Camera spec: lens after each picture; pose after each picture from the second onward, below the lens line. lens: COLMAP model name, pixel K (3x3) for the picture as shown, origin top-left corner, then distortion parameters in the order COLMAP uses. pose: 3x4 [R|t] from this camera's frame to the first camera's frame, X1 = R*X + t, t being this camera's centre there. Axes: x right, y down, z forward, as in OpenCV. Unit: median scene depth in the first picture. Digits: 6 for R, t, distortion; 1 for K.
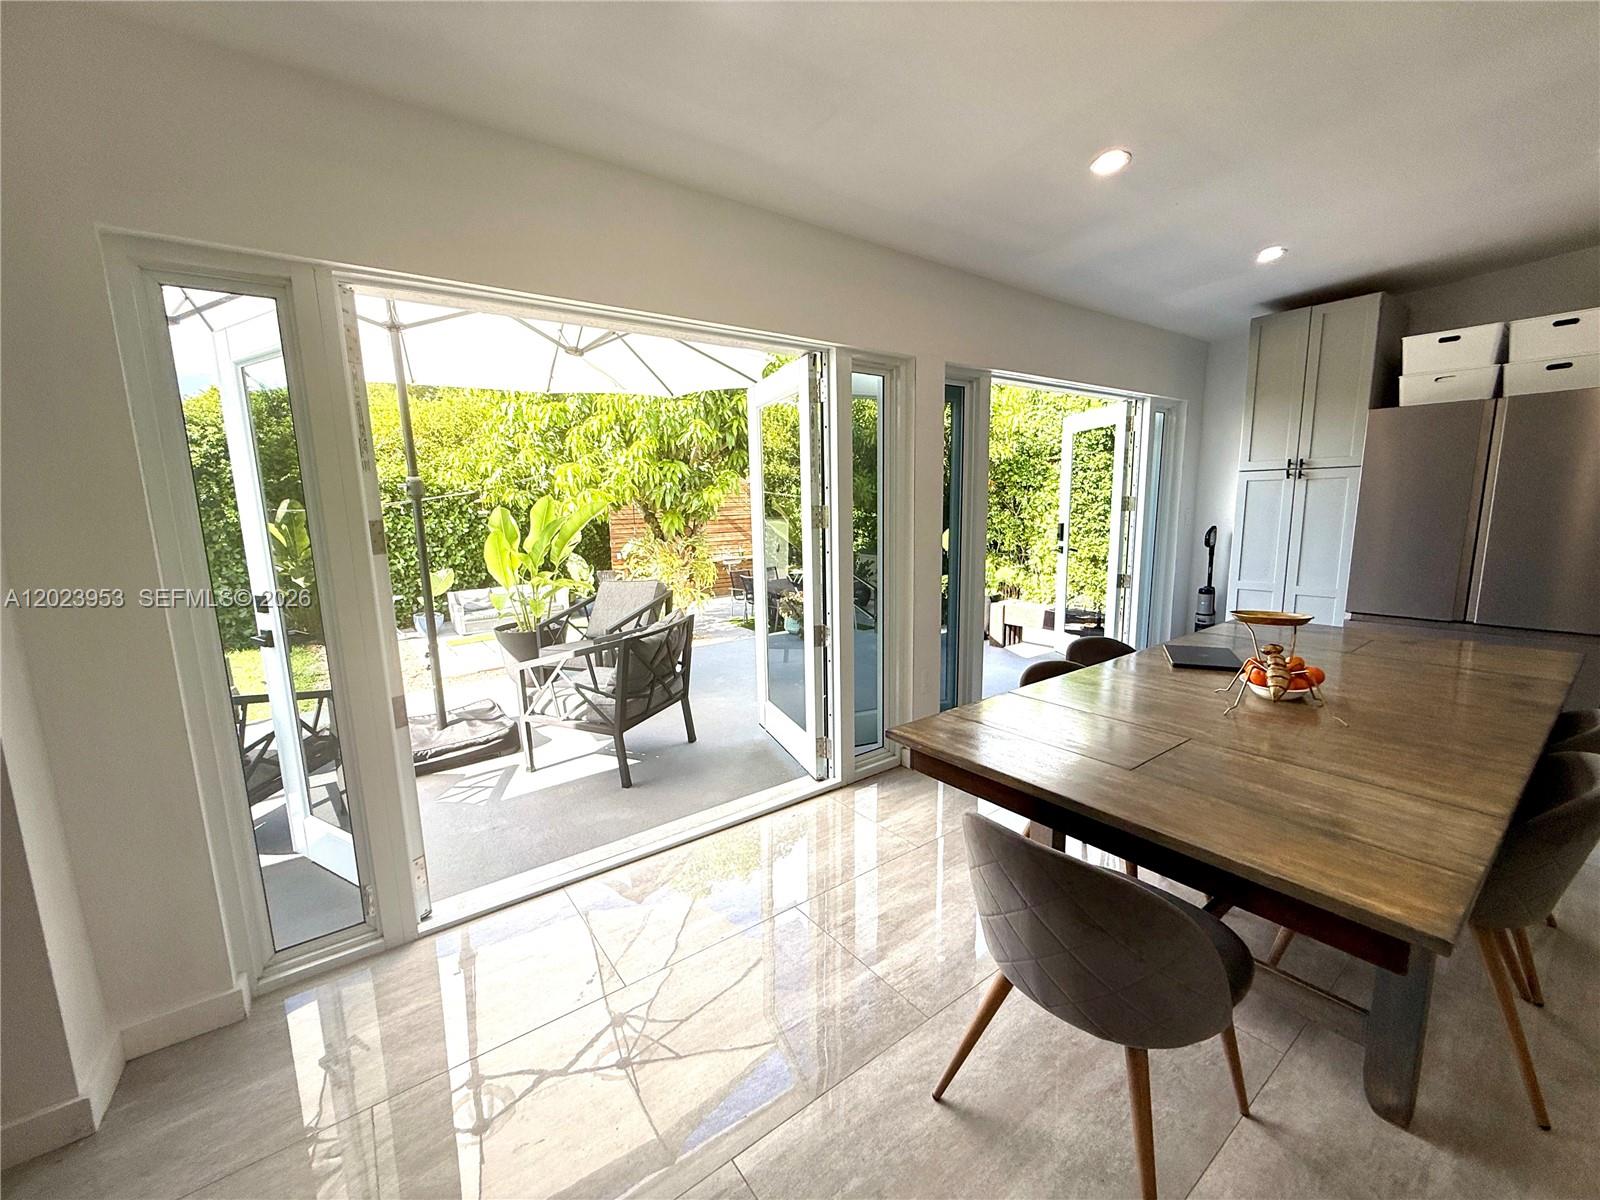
lens RADIAL K [[643.5, 0, 800.0], [0, 643.5, 600.0], [0, 0, 1]] dist [0.002332, 0.000809]
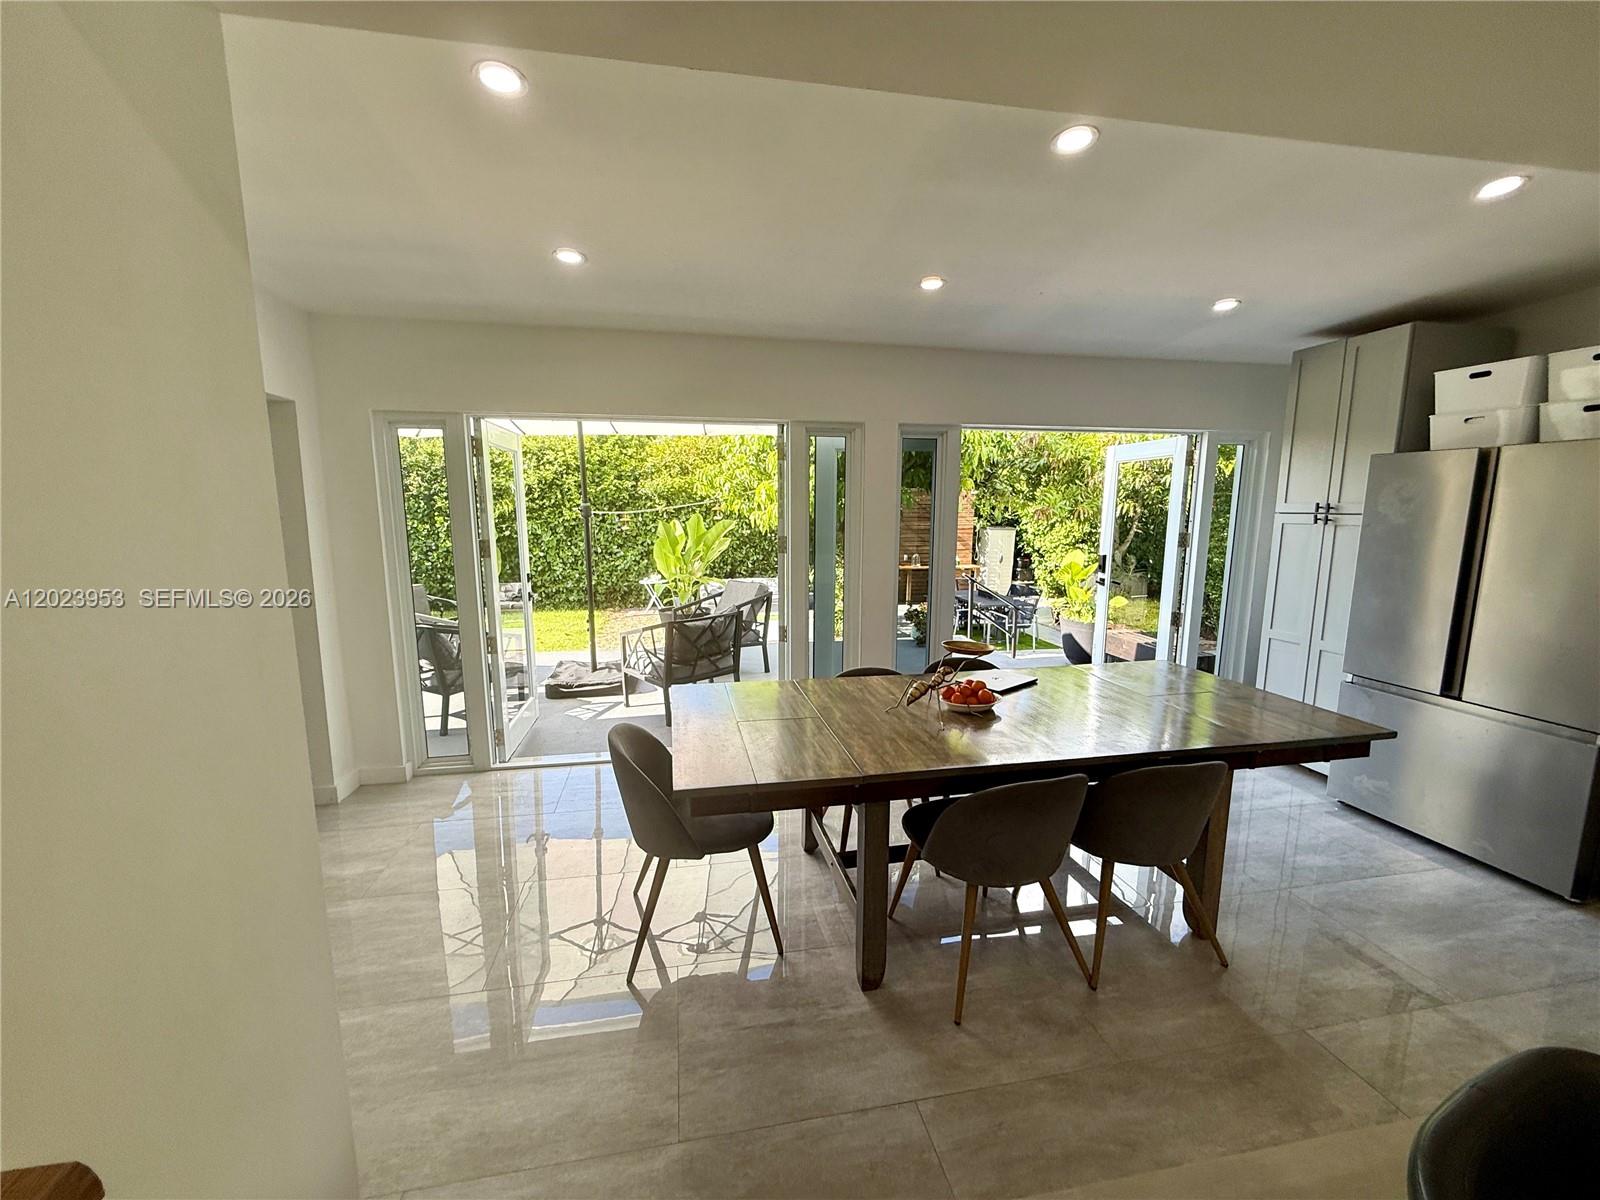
lens RADIAL K [[647.9, 0, 800.0], [0, 647.9, 600.0], [0, 0, 1]] dist [0.001059, 0.000002]
pose [[0.900776, 0.085043, -0.425877, 0.542822], [-0.086224, 0.996138, 0.016544, -0.033477], [0.425639, 0.021819, 0.904630, -0.167365]]
